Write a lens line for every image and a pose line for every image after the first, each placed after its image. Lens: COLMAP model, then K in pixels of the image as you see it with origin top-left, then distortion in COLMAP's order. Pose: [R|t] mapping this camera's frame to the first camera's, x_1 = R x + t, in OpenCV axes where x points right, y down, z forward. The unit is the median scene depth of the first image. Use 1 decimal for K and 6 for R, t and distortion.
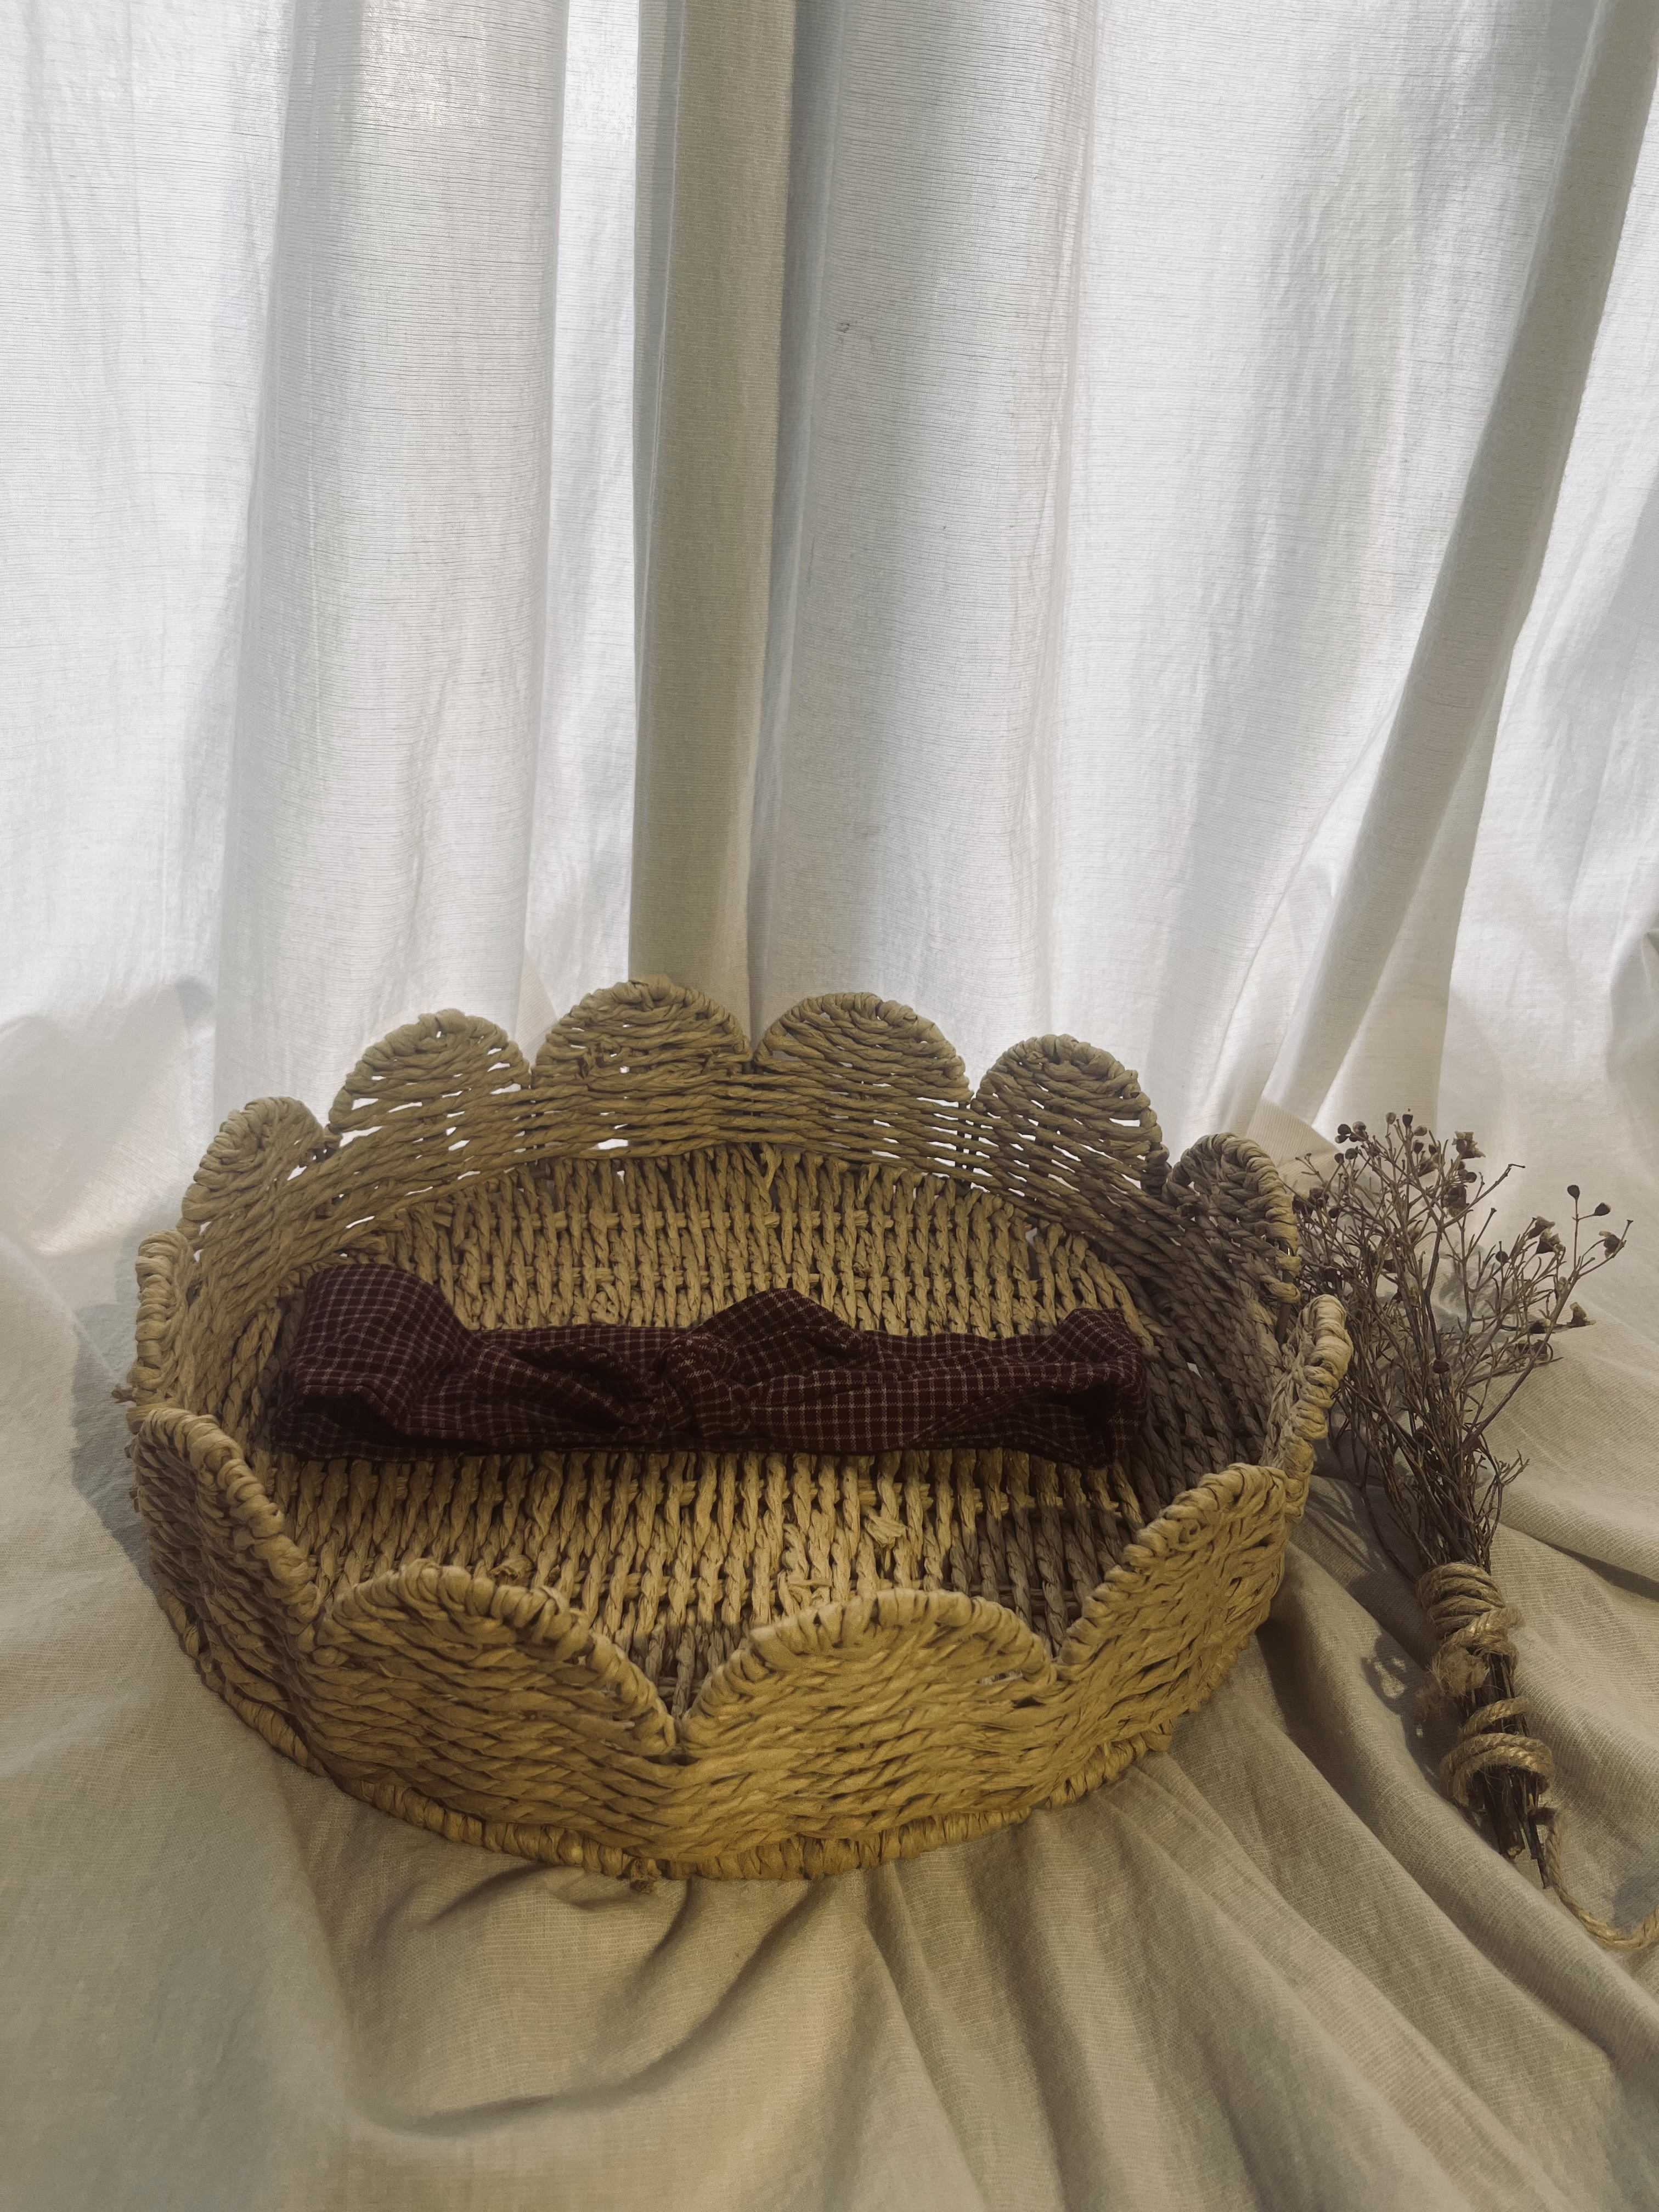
lens RADIAL K [[1691.8, 0, 830.7], [0, 1691.8, 1108.1], [0, 0, 1]] dist [0.016574, -0.009339]
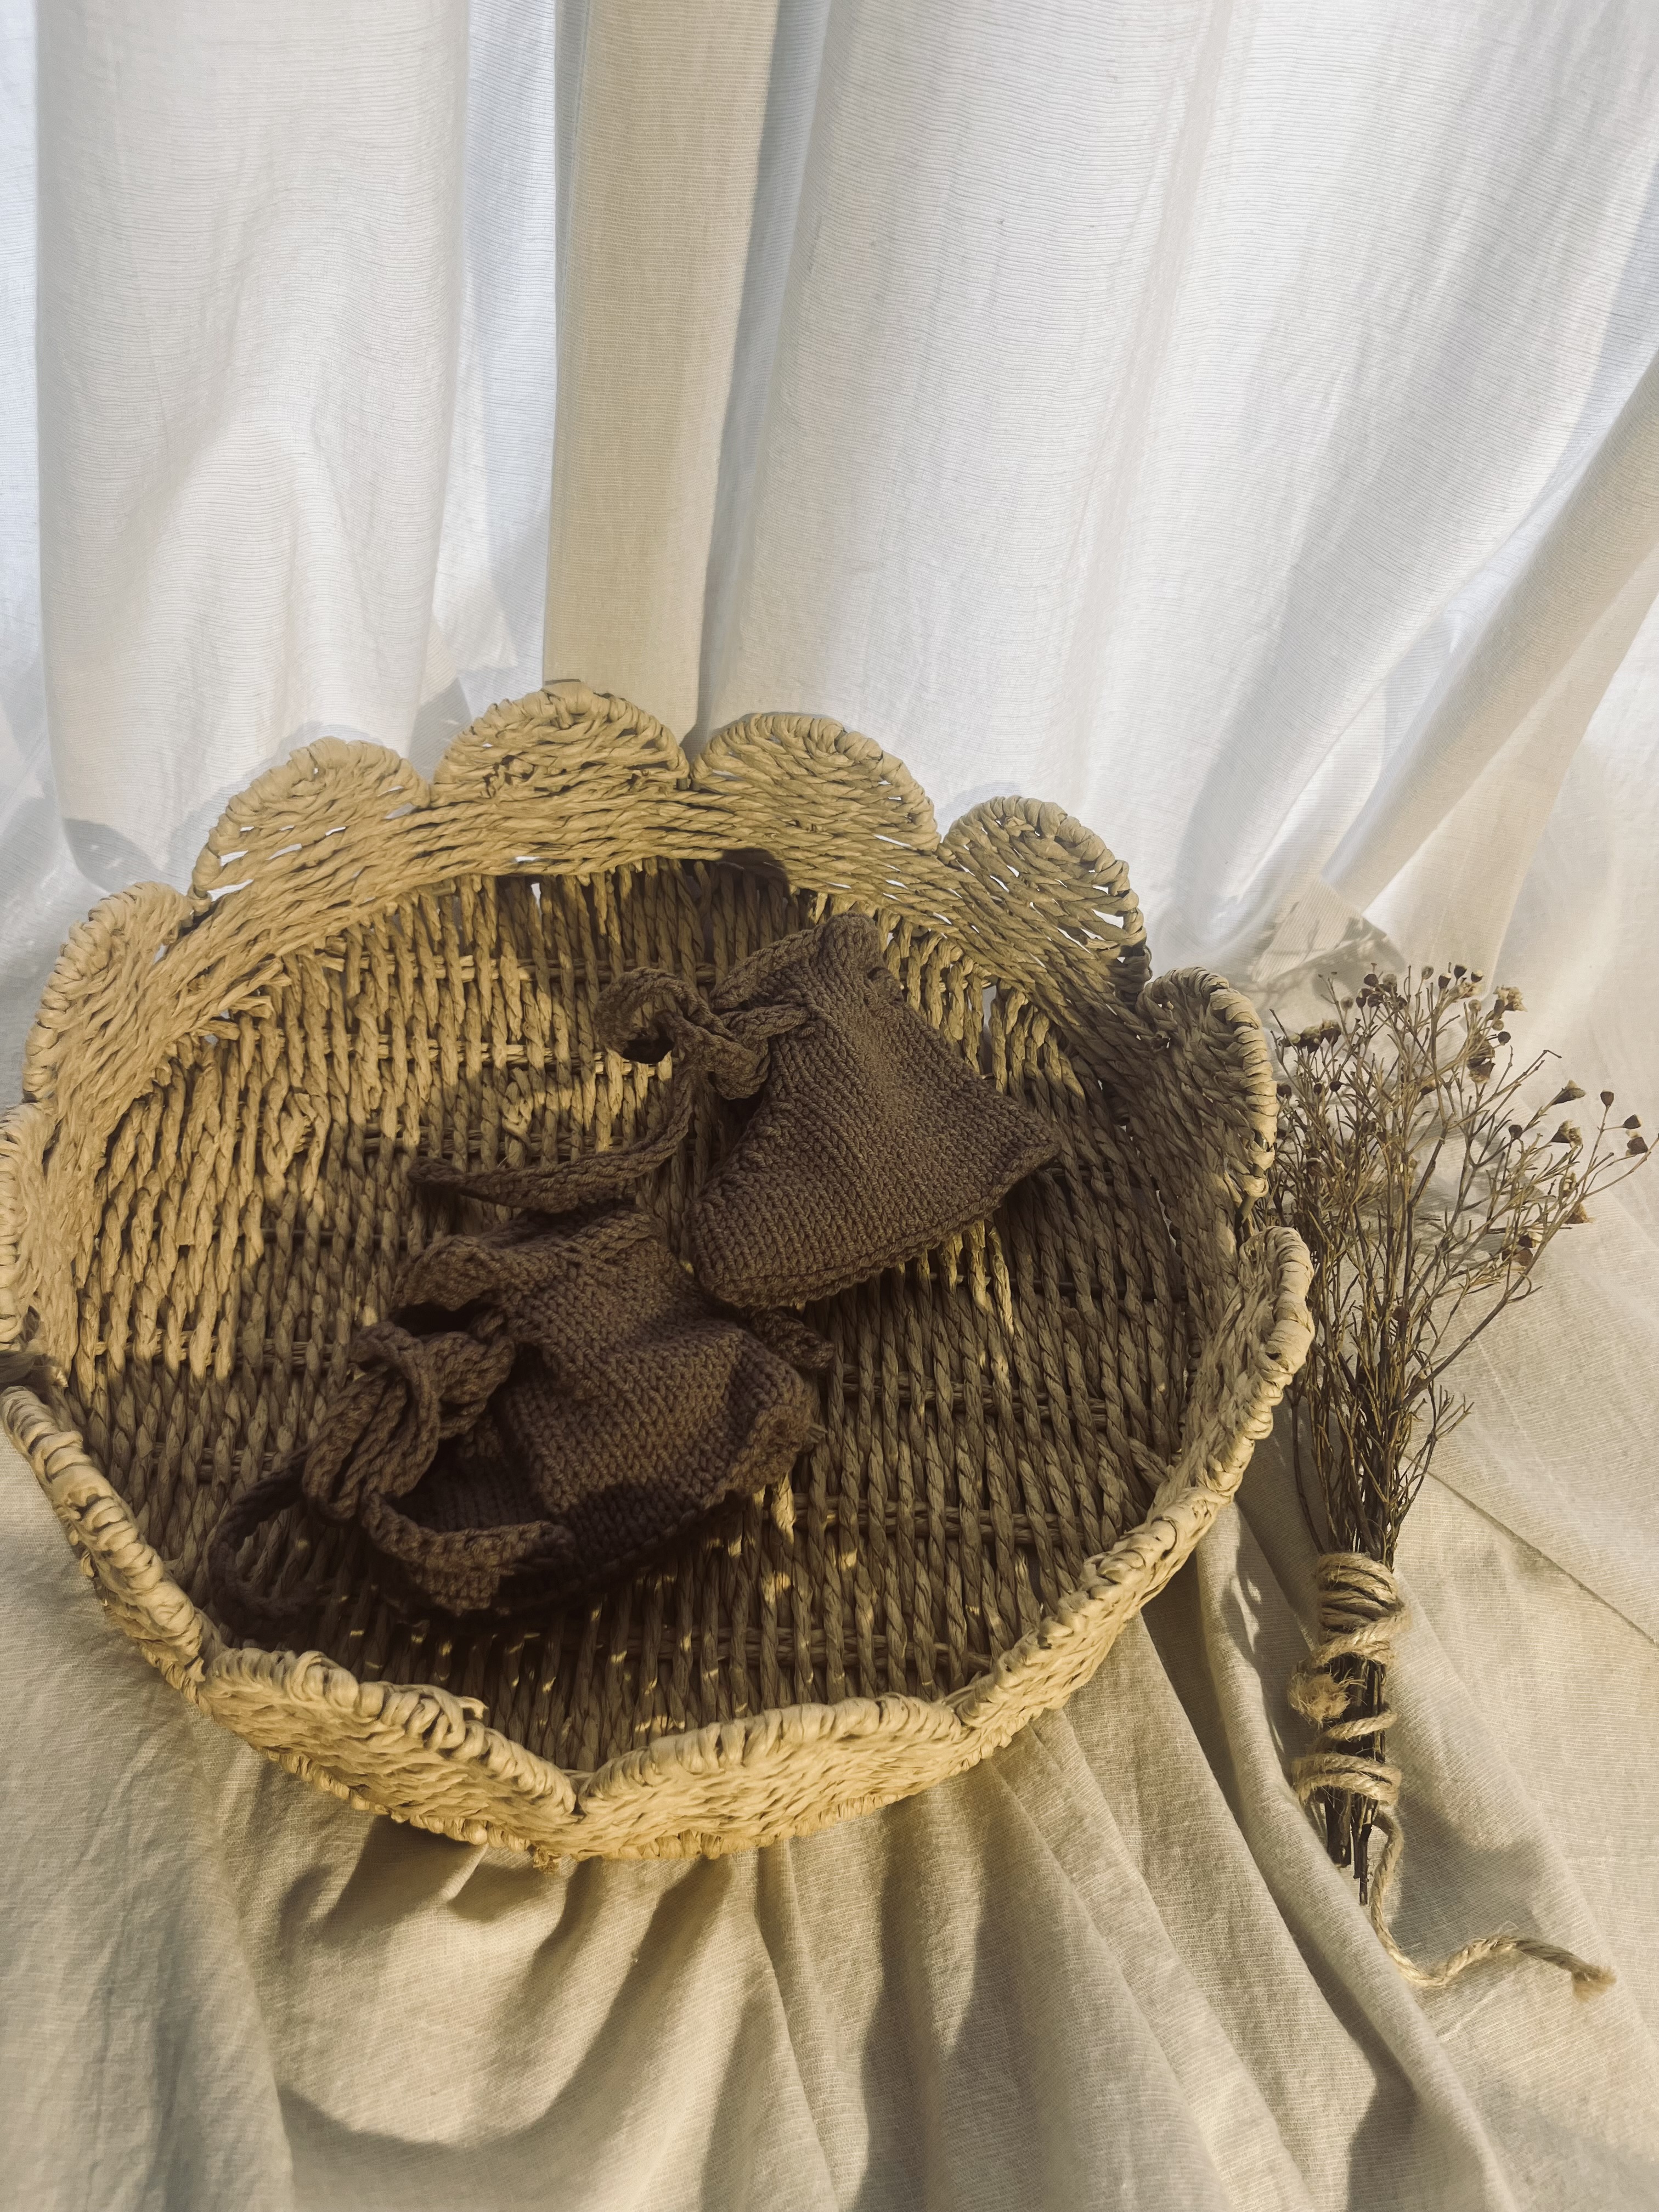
lens RADIAL K [[1691.8, 0, 830.7], [0, 1691.8, 1108.1], [0, 0, 1]] dist [0.016574, -0.009339]
pose [[0.997920, 0.049428, 0.041387, -0.001719], [-0.062034, 0.910942, 0.407843, -0.292533], [-0.017543, -0.409562, 0.912114, 0.177274]]
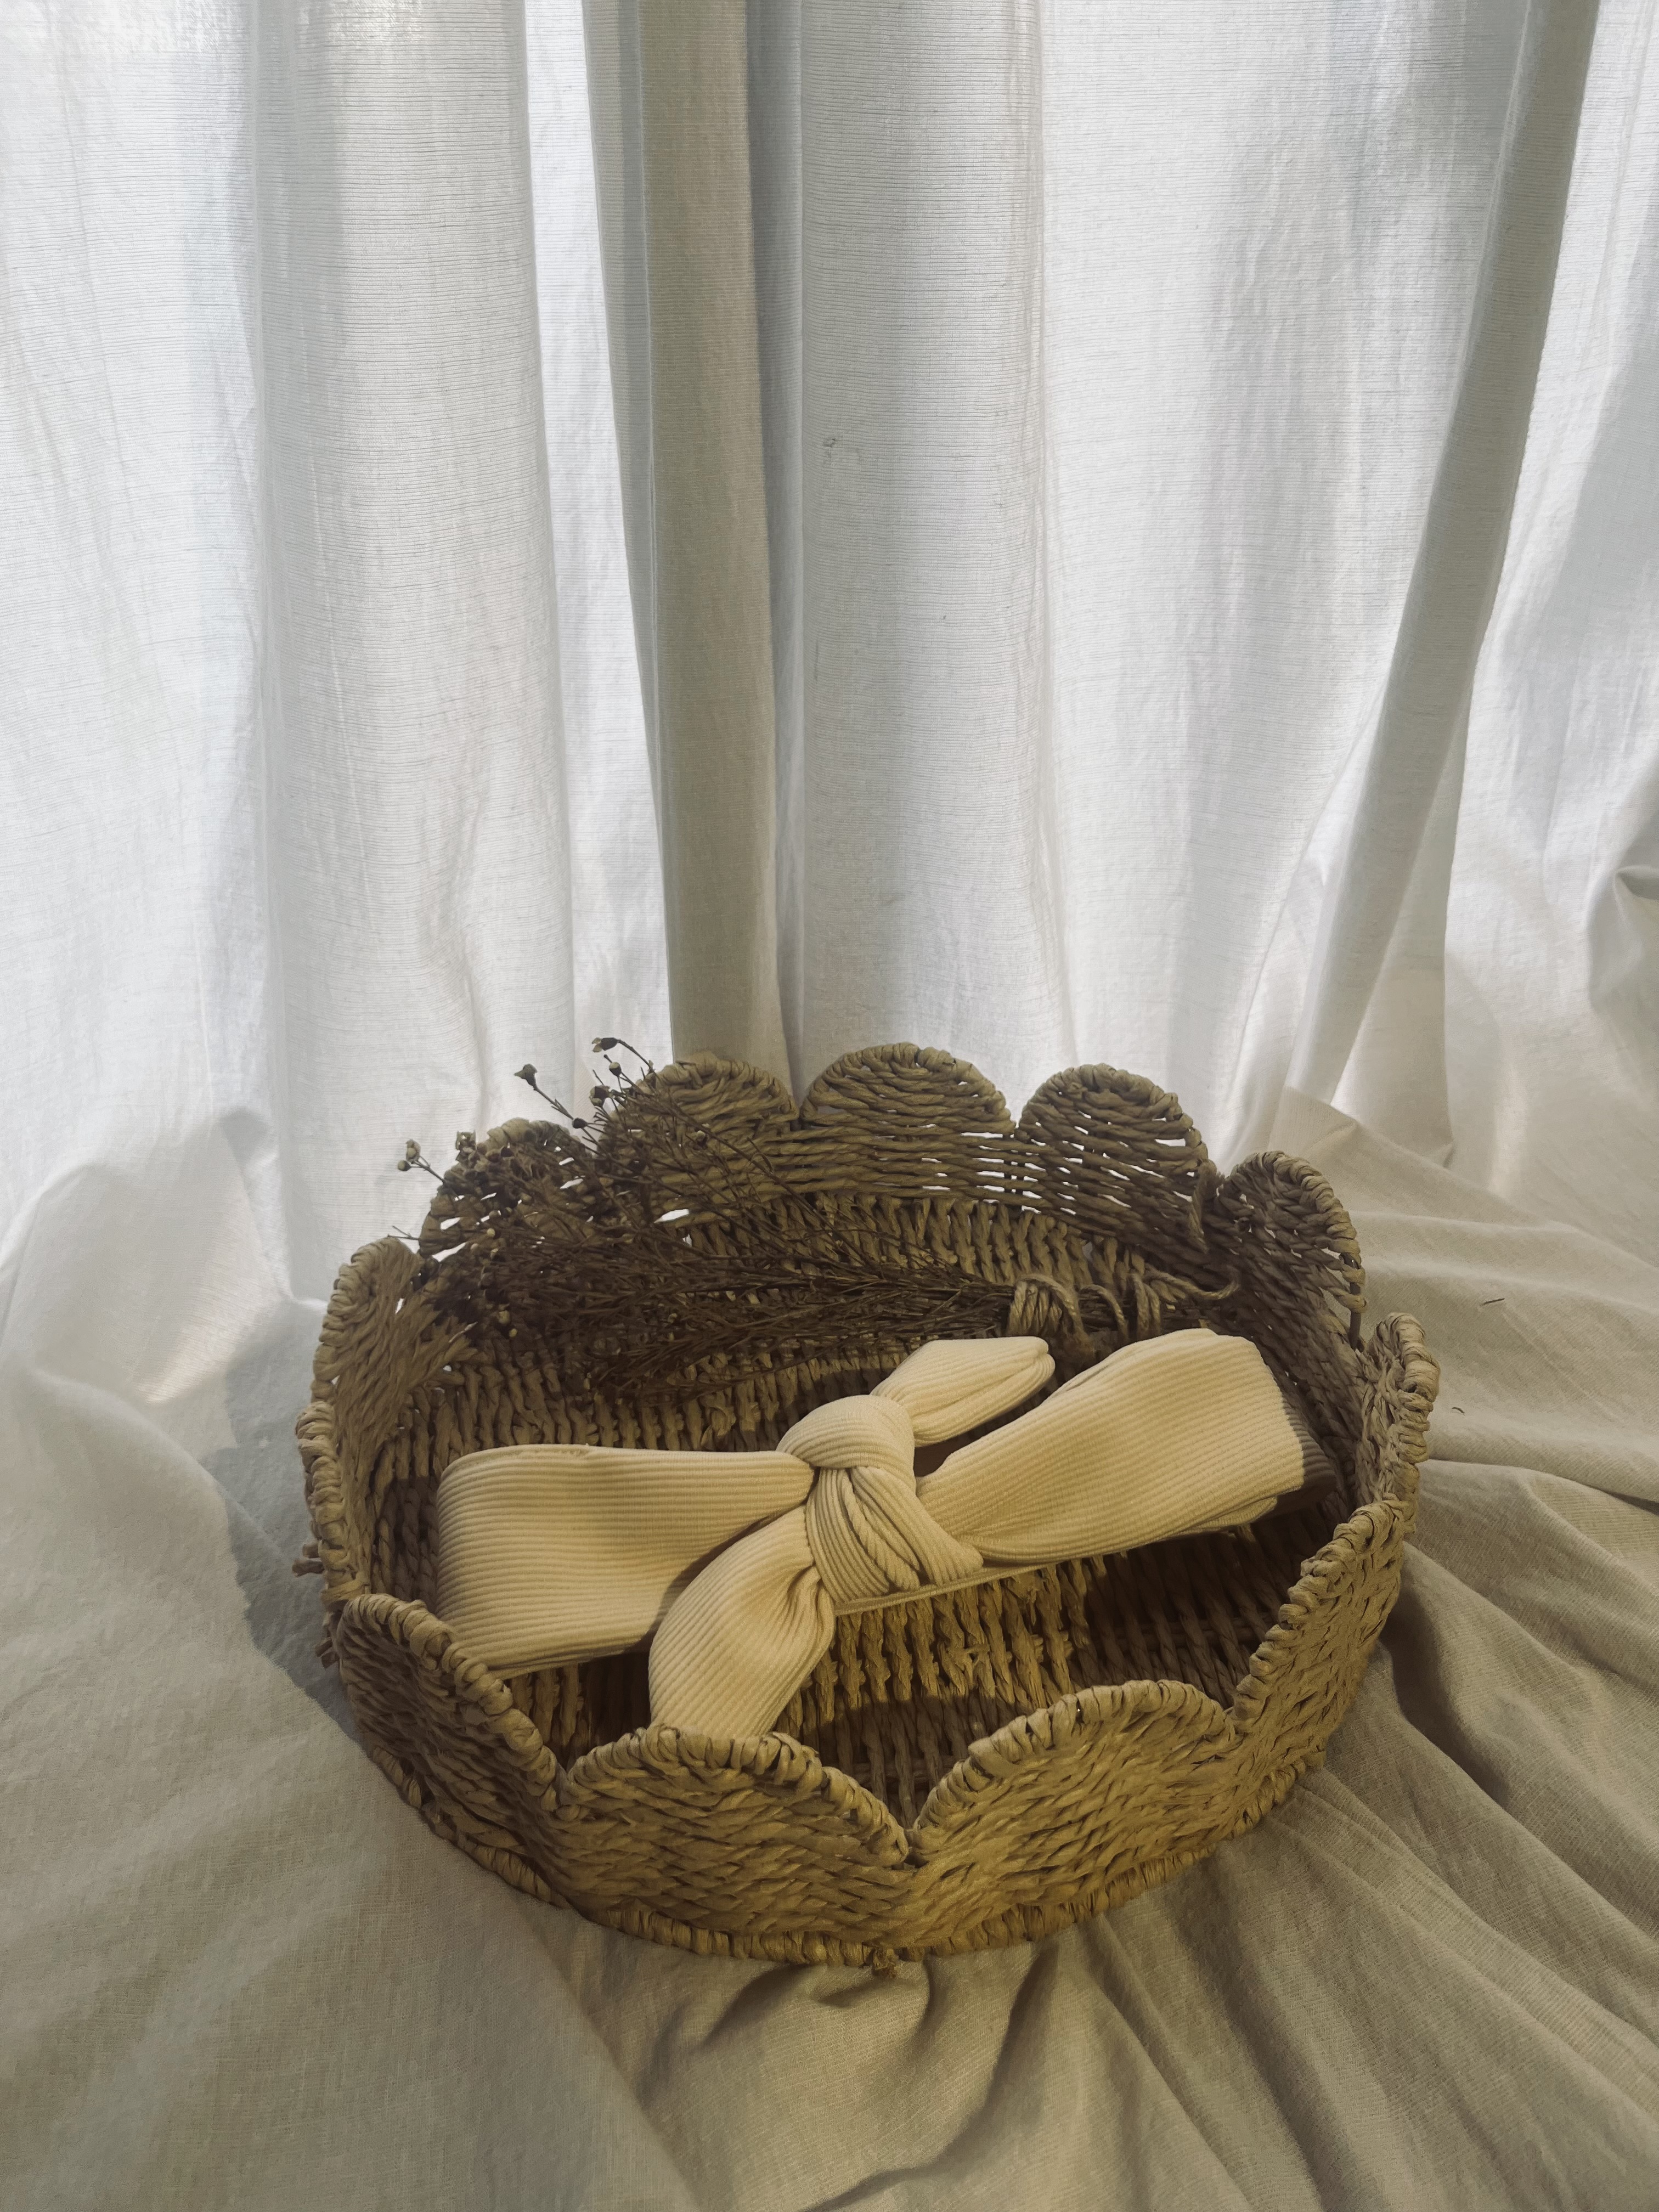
lens RADIAL K [[1704.2, 0, 826.4], [0, 1704.2, 1091.1], [0, 0, 1]] dist [0.043260, -0.084519]
pose [[0.990599, -0.131672, 0.037102, -0.084347], [0.129549, 0.990060, 0.054766, -0.125758], [-0.043944, -0.049445, 0.997810, -0.055480]]
